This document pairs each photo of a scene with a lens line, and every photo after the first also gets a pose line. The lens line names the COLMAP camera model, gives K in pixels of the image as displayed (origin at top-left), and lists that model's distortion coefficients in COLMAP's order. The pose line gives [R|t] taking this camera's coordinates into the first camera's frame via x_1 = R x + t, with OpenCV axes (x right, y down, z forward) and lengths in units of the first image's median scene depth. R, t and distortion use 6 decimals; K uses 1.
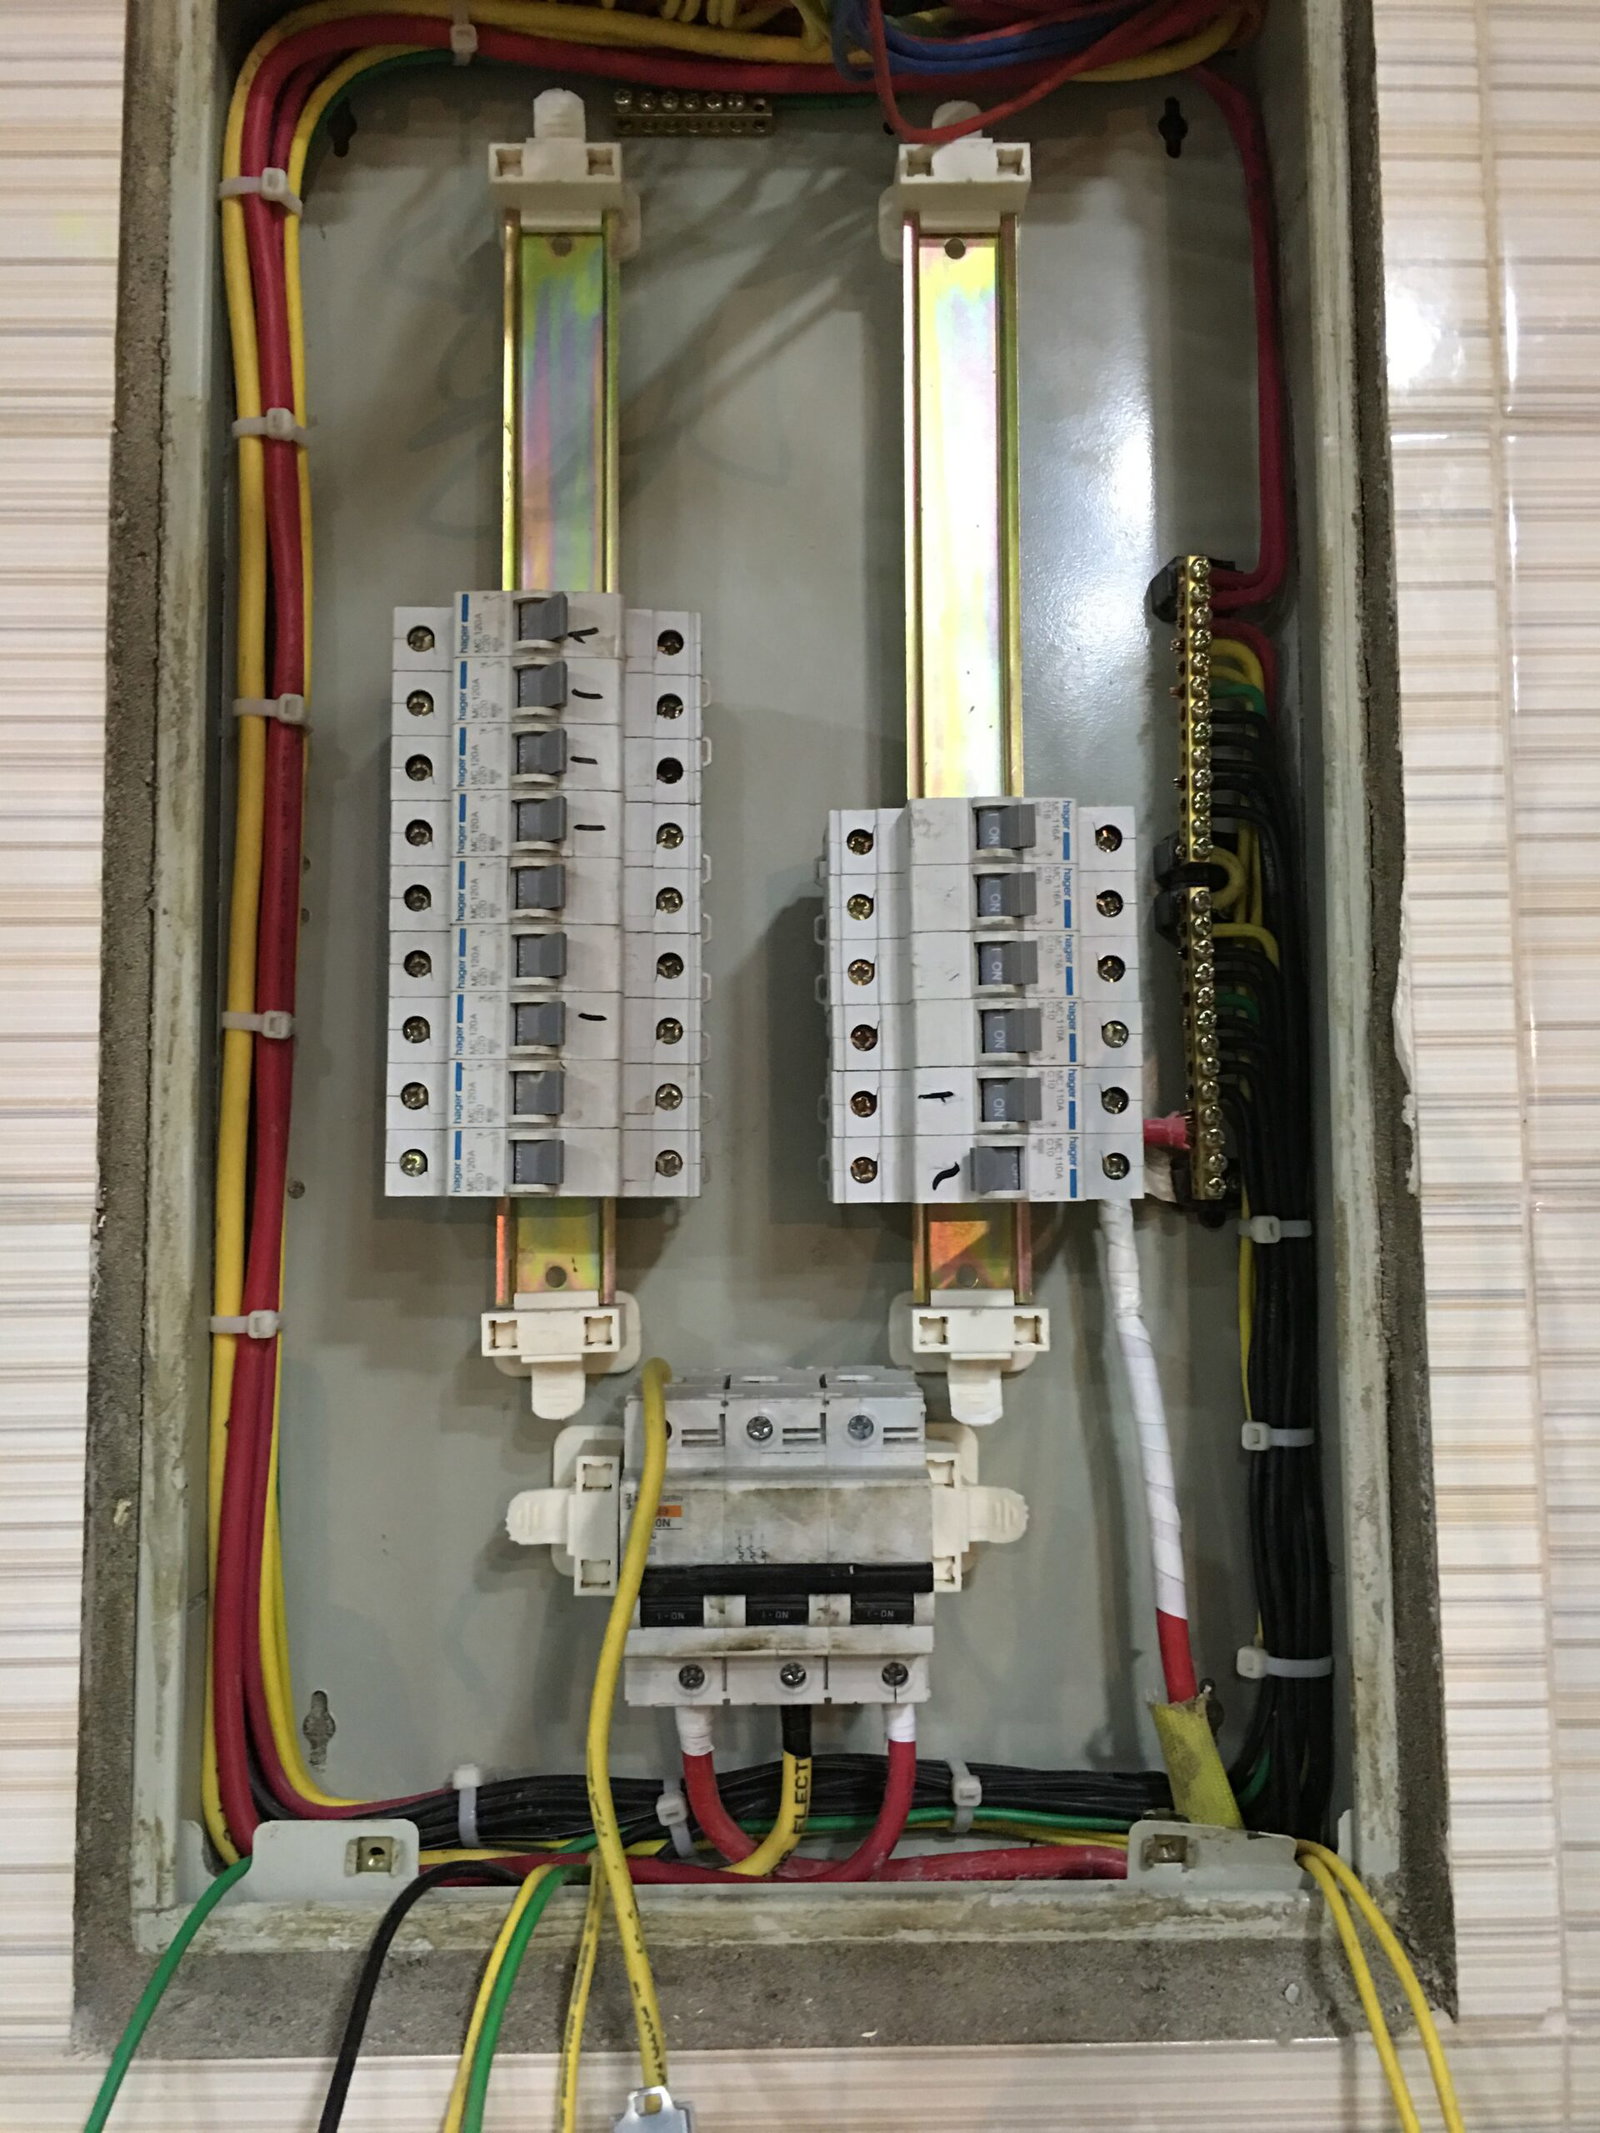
lens RADIAL K [[1807.7, 0, 793.9], [0, 1807.7, 1056.7], [0, 0, 1]] dist [0.074924, -0.106169]
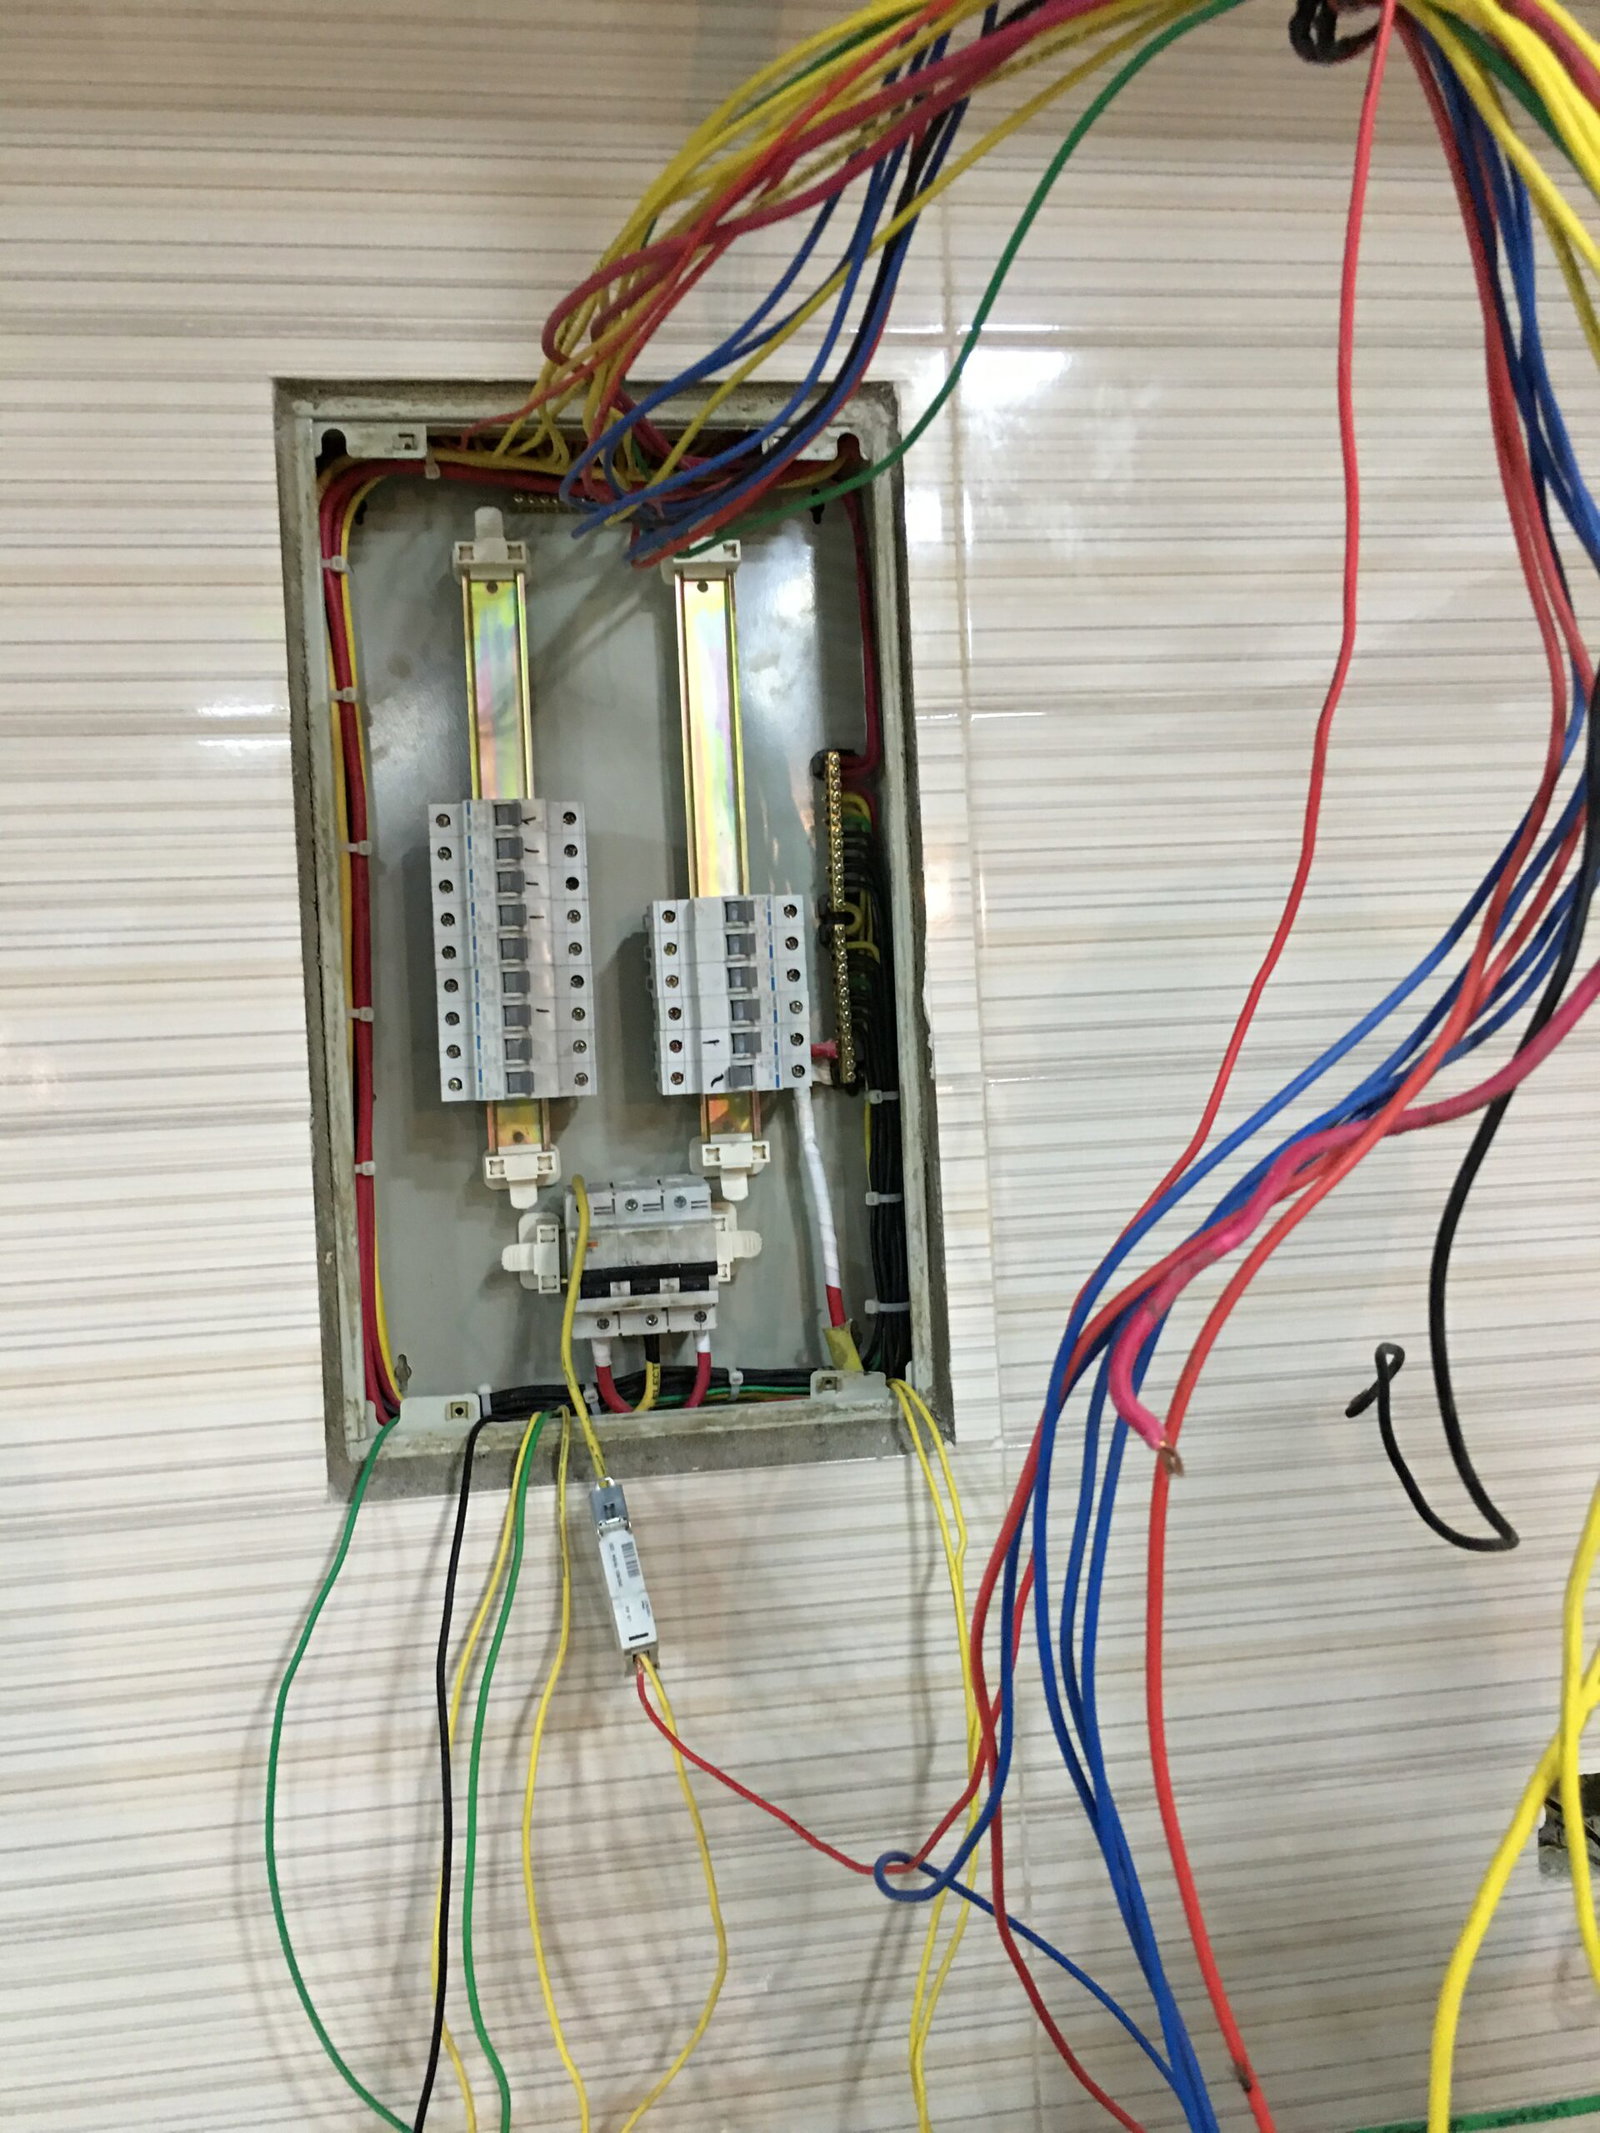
lens RADIAL K [[1807.7, 0, 793.9], [0, 1807.7, 1056.7], [0, 0, 1]] dist [0.074924, -0.106169]
pose [[0.989936, -0.041451, 0.135311, -0.107708], [0.030175, 0.995979, 0.084348, -0.132259], [-0.138264, -0.079417, 0.987206, -1.052380]]
